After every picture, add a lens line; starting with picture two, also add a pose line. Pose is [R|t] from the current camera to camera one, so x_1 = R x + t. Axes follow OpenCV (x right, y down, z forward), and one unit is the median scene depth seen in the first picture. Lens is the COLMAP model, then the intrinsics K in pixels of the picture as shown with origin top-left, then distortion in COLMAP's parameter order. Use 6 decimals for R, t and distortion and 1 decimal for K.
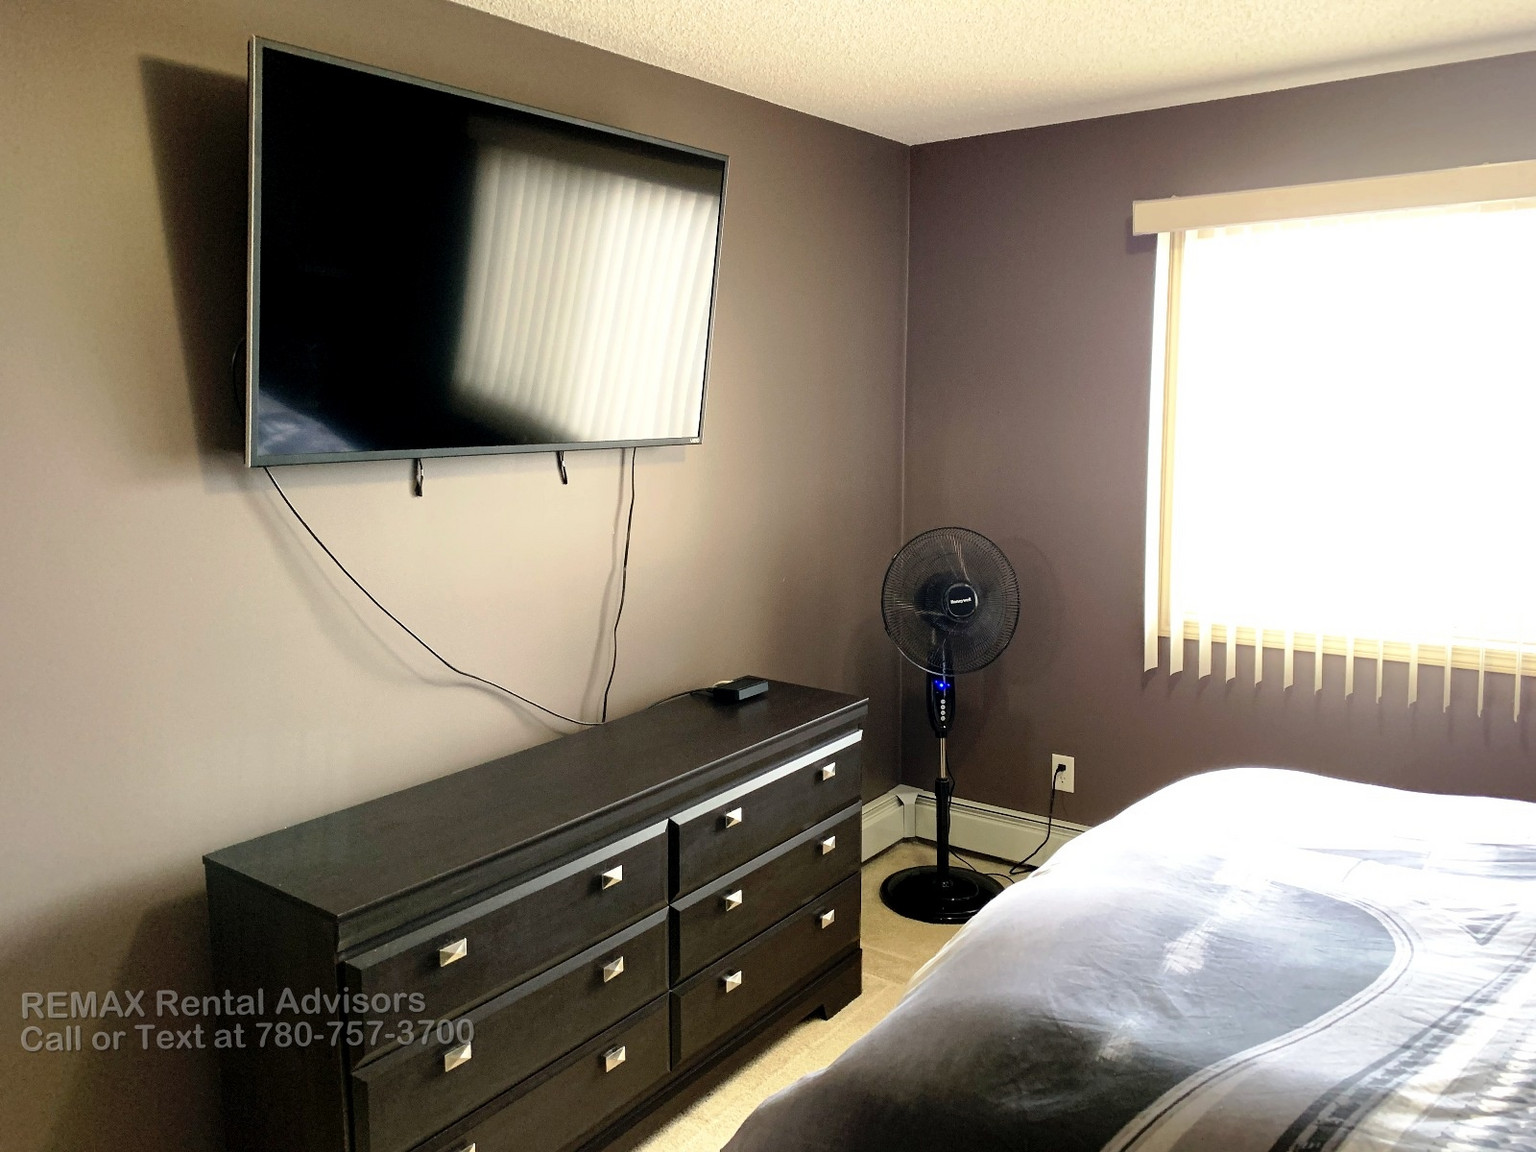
lens RADIAL K [[1171.9, 0, 772.8], [0, 1171.9, 574.5], [0, 0, 1]] dist [0.047368, -0.046271]
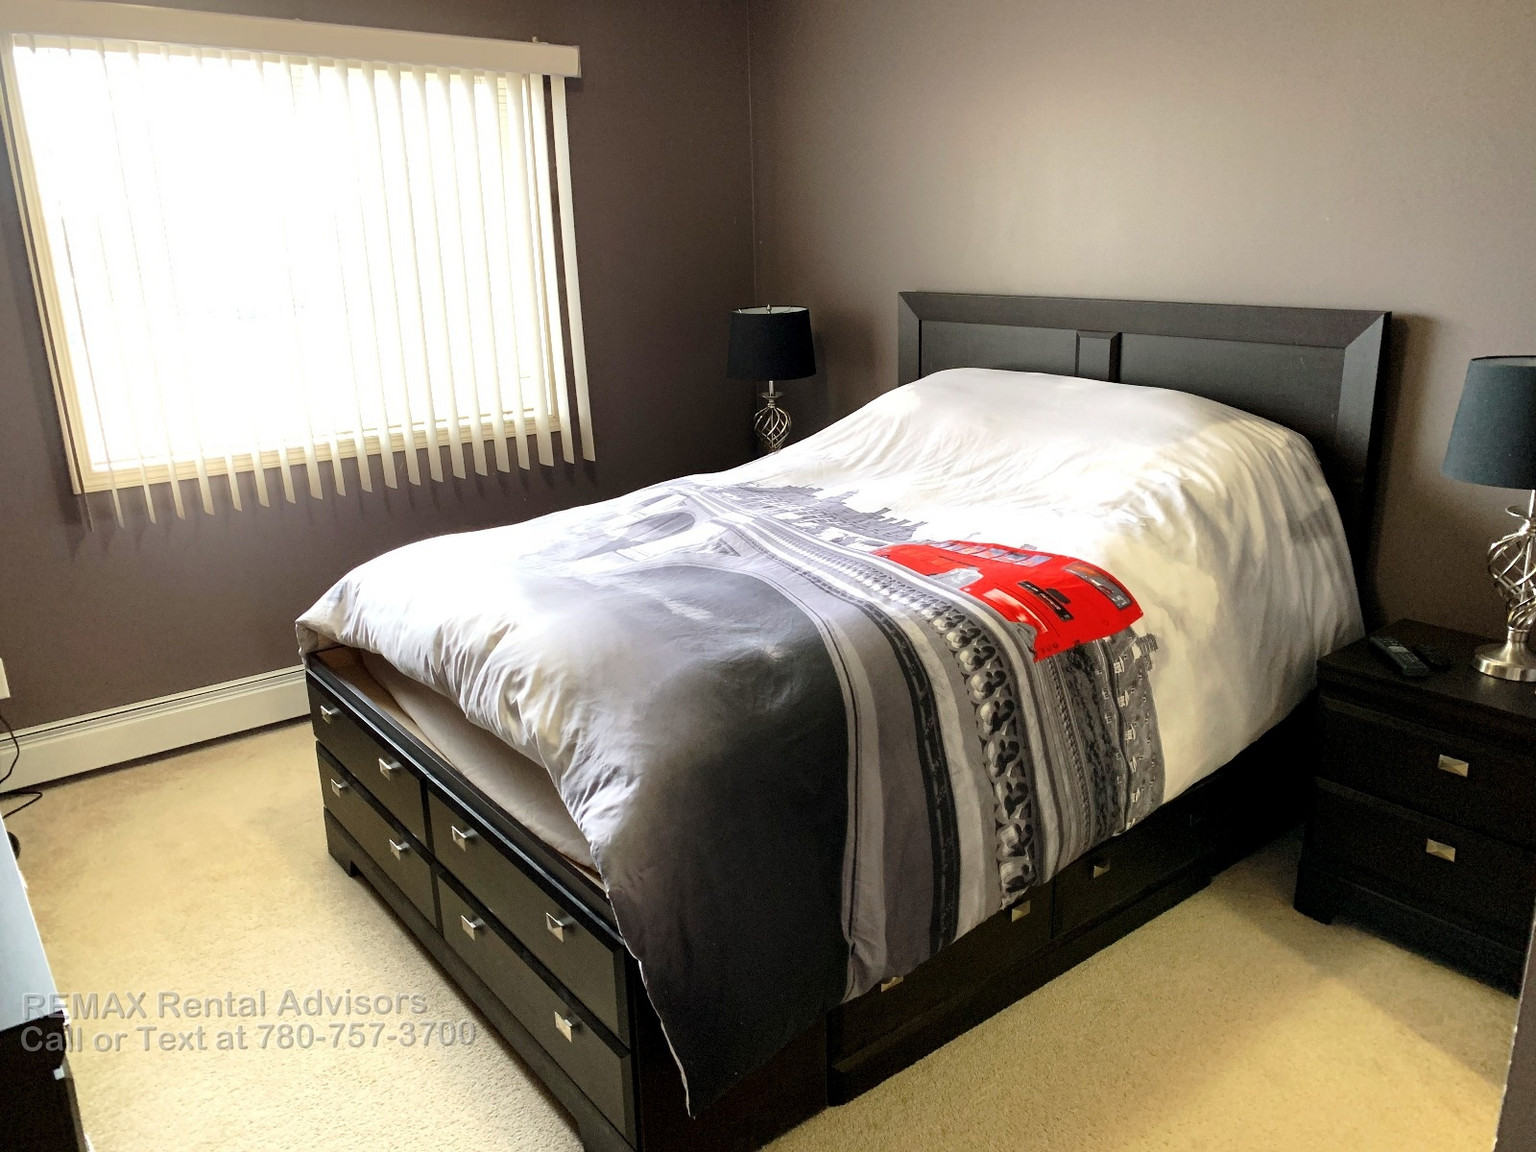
lens RADIAL K [[1171.9, 0, 774.6], [0, 1171.9, 576.9], [0, 0, 1]] dist [0.047368, -0.046271]
pose [[0.276637, -0.271907, 0.921704, -0.934128], [0.162529, 0.958556, 0.233998, -0.035741], [-0.947131, 0.085071, 0.309365, 0.465063]]
